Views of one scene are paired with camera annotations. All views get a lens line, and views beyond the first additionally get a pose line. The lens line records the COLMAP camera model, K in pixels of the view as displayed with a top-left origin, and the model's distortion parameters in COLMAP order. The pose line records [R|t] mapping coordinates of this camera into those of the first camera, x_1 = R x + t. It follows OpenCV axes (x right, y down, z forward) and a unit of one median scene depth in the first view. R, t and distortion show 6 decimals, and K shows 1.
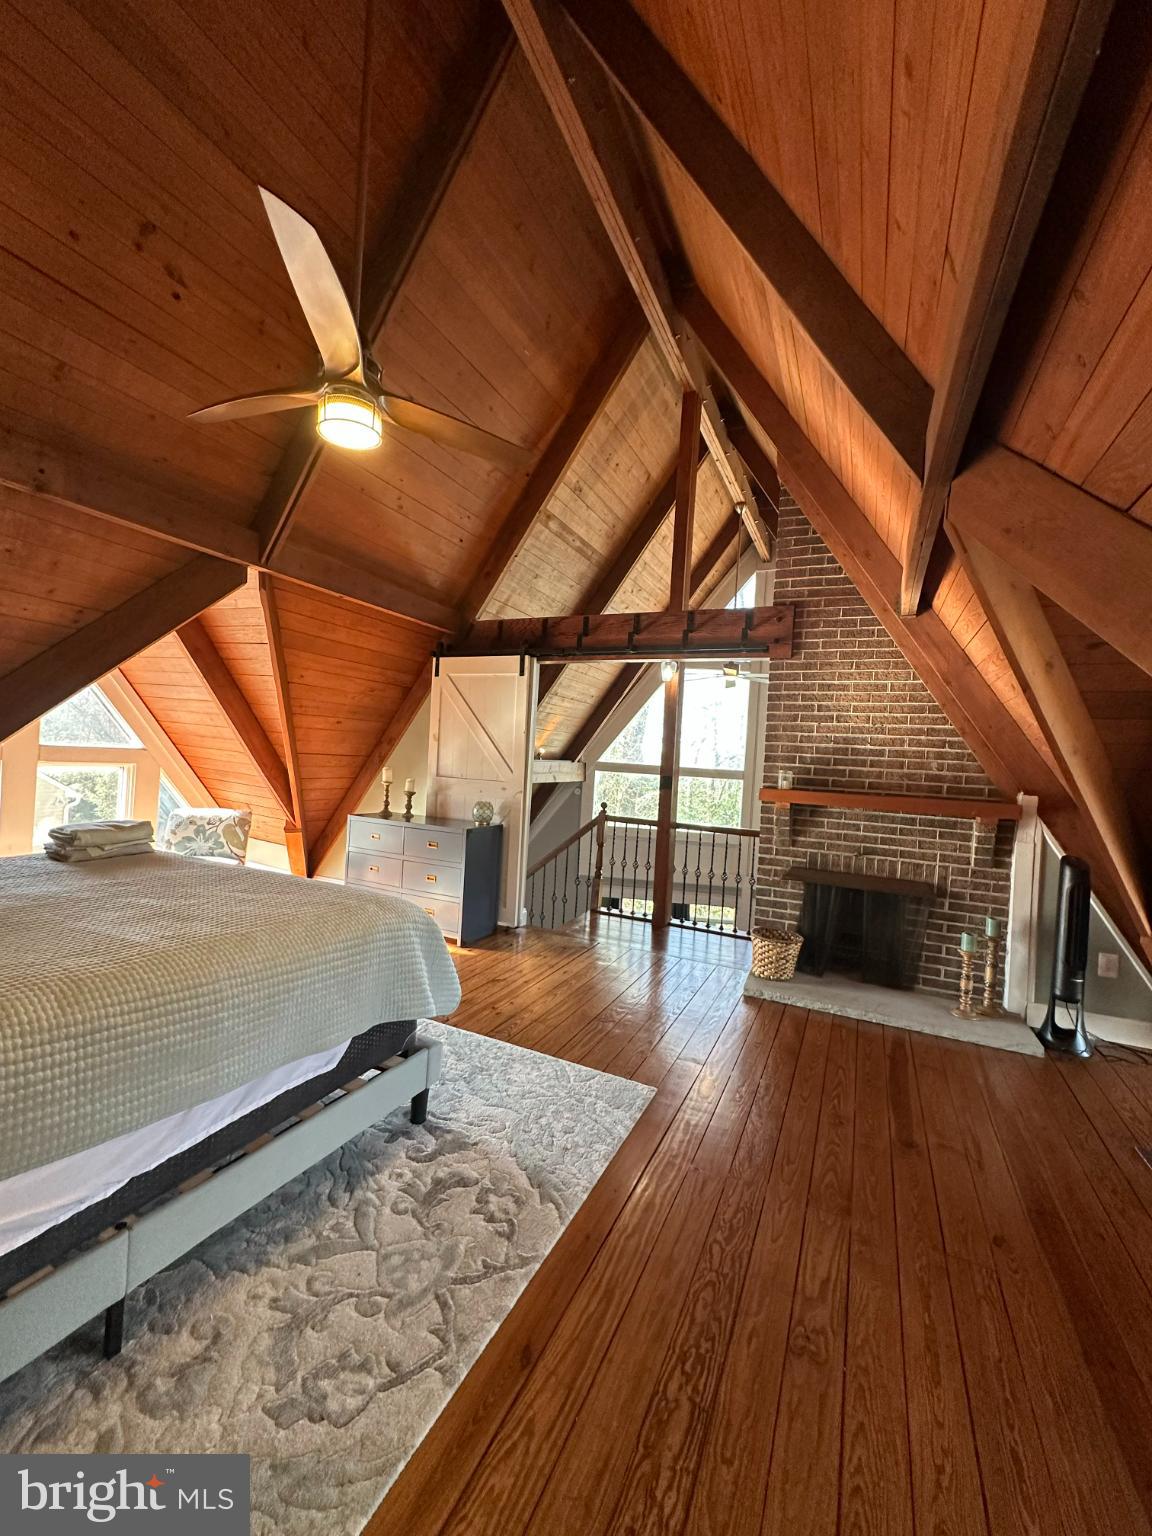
lens RADIAL K [[615.5, 0, 583.0], [0, 615.5, 768.3], [0, 0, 1]] dist [-0.000042, -0.000349]
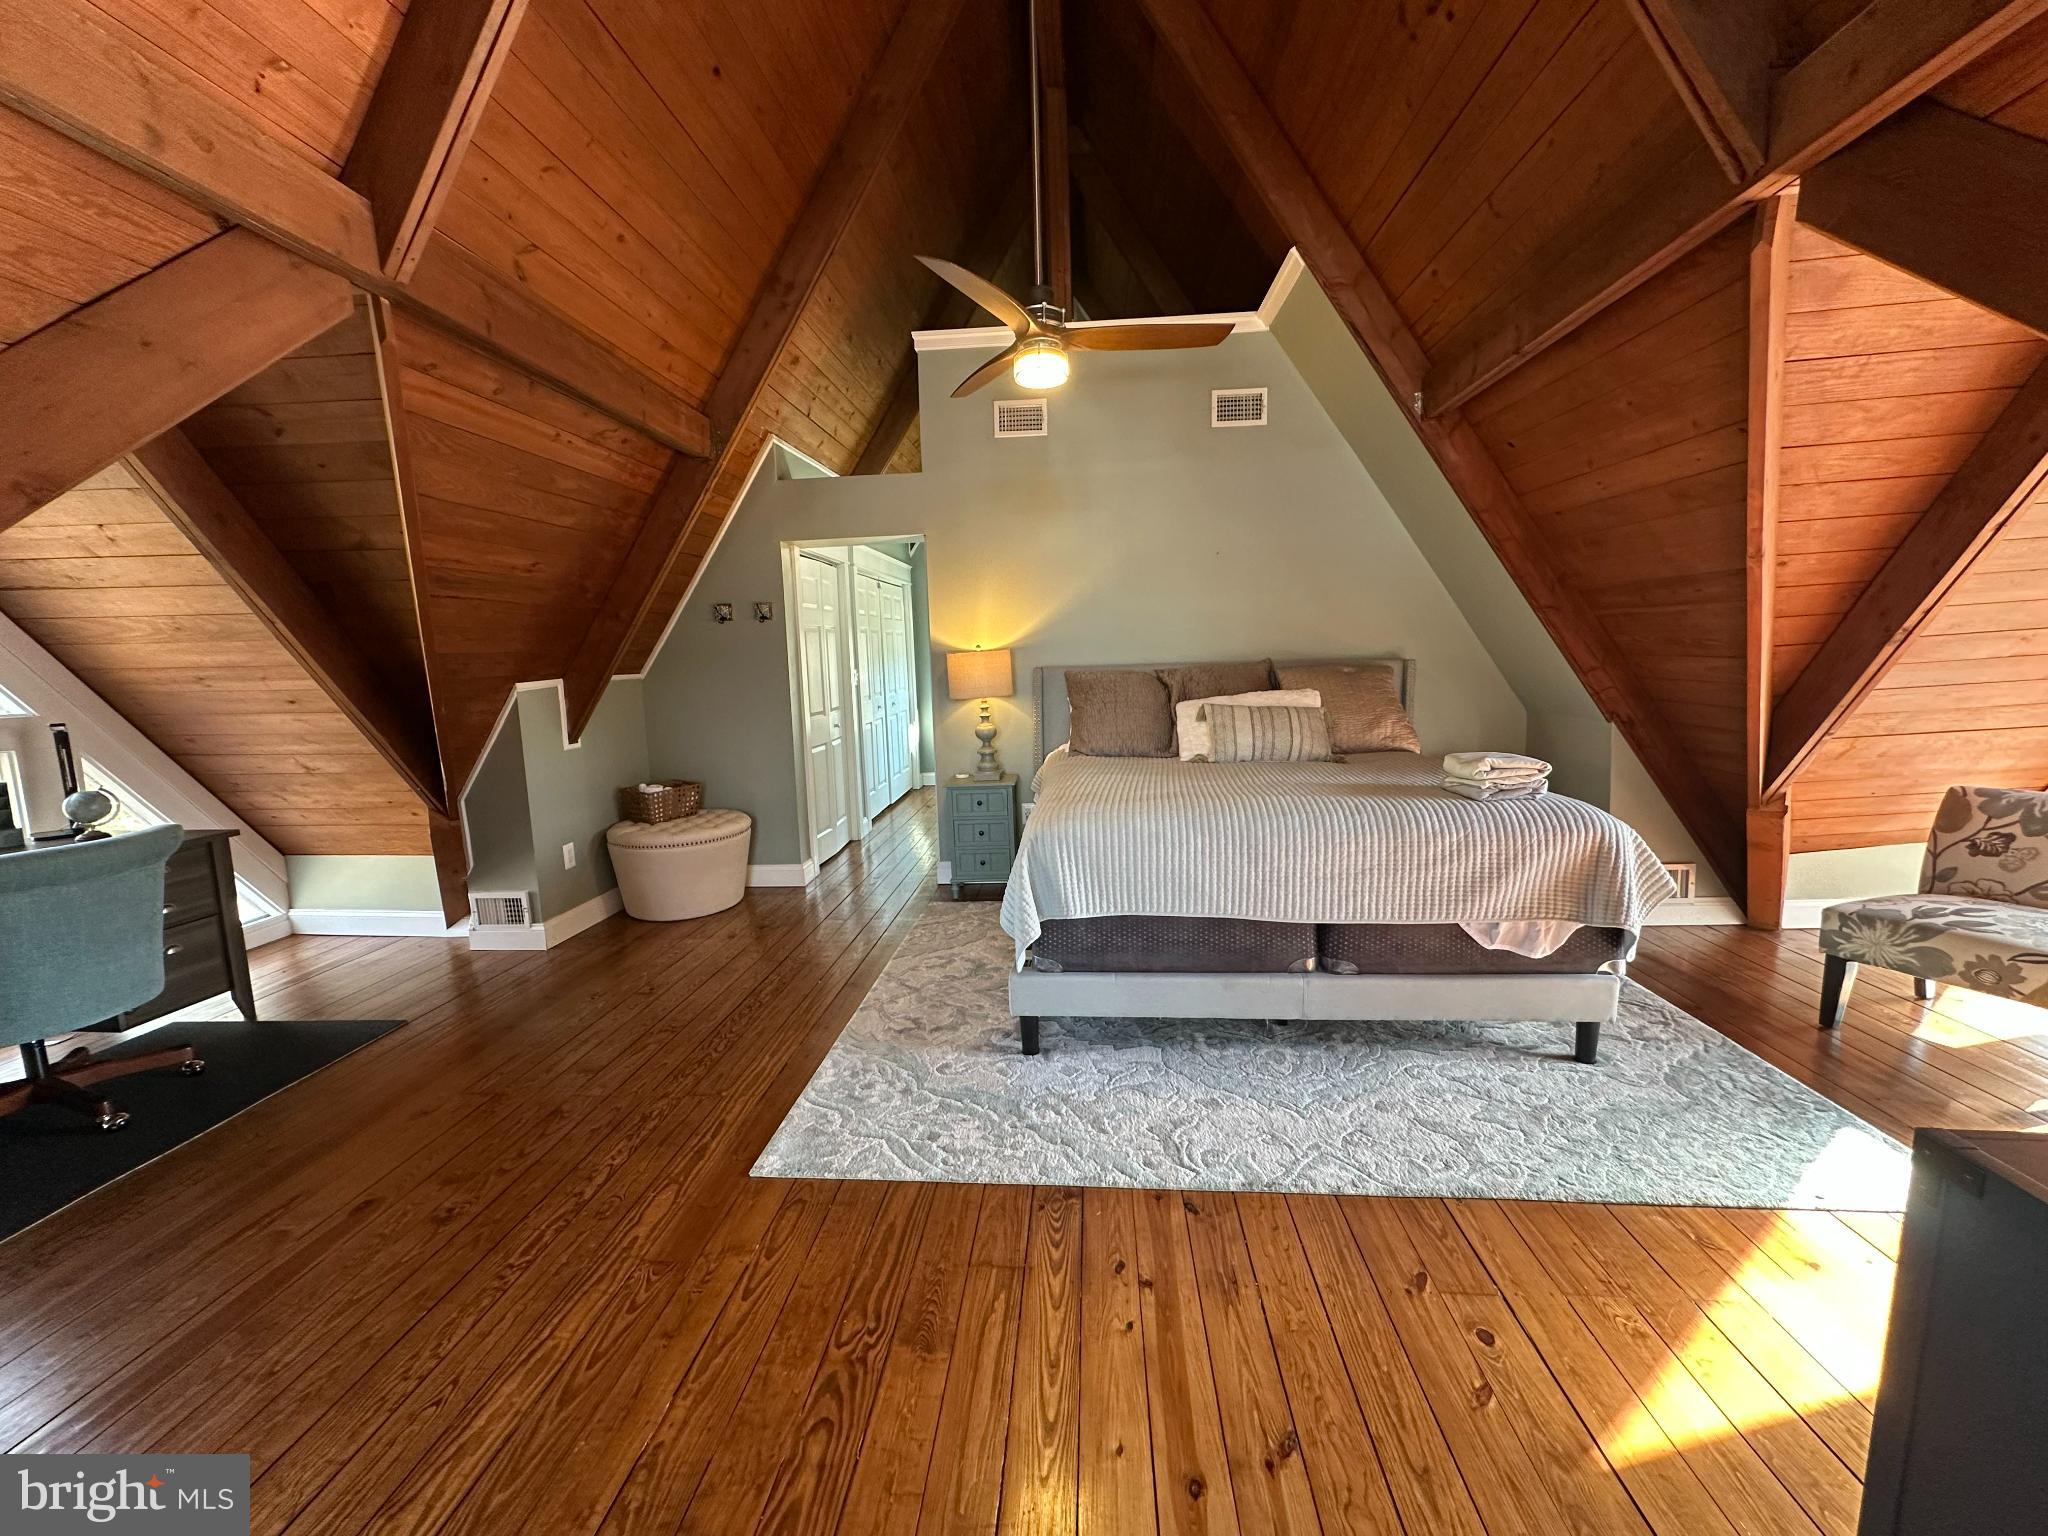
lens RADIAL K [[820.7, 0, 1020.1], [0, 820.7, 768.0], [0, 0, 1]] dist [-0.000042, -0.000349]
pose [[-0.940481, 0.014381, -0.339542, 0.078214], [-0.032642, 0.990663, 0.132371, -0.006765], [0.338275, 0.135576, -0.931230, 1.030700]]
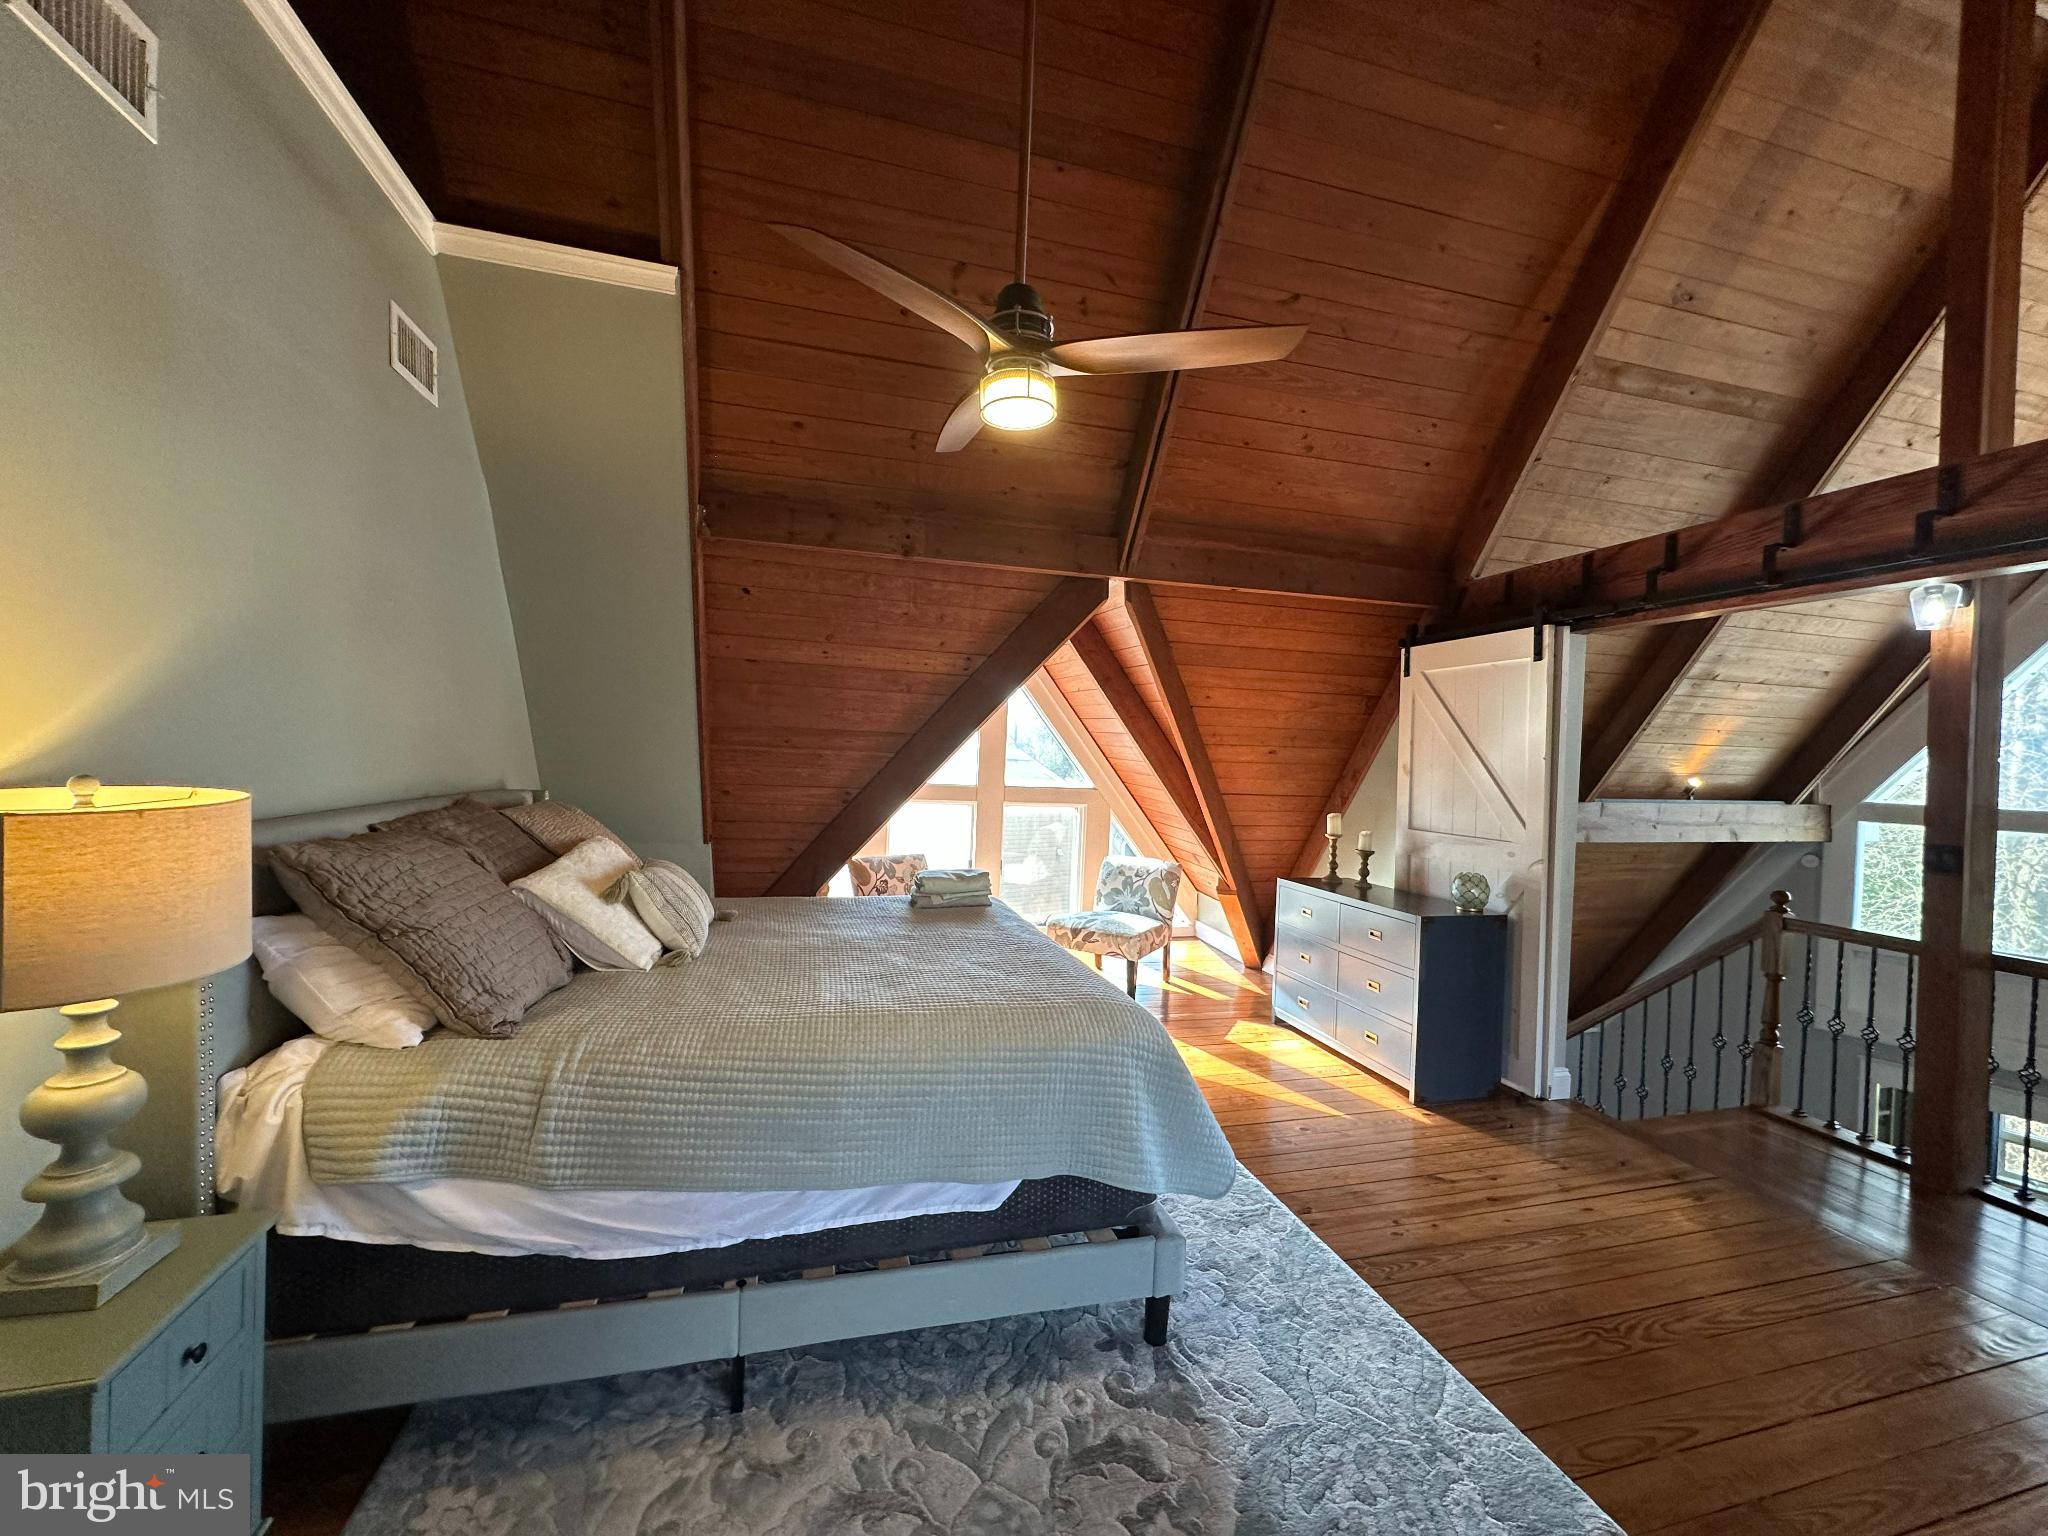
lens RADIAL K [[820.7, 0, 1019.4], [0, 820.7, 762.6], [0, 0, 1]] dist [-0.000042, -0.000349]
pose [[0.646642, -0.028609, -0.762257, 0.175296], [-0.008757, 0.998952, -0.044922, -0.015691], [0.762744, 0.035723, 0.645713, 0.131941]]
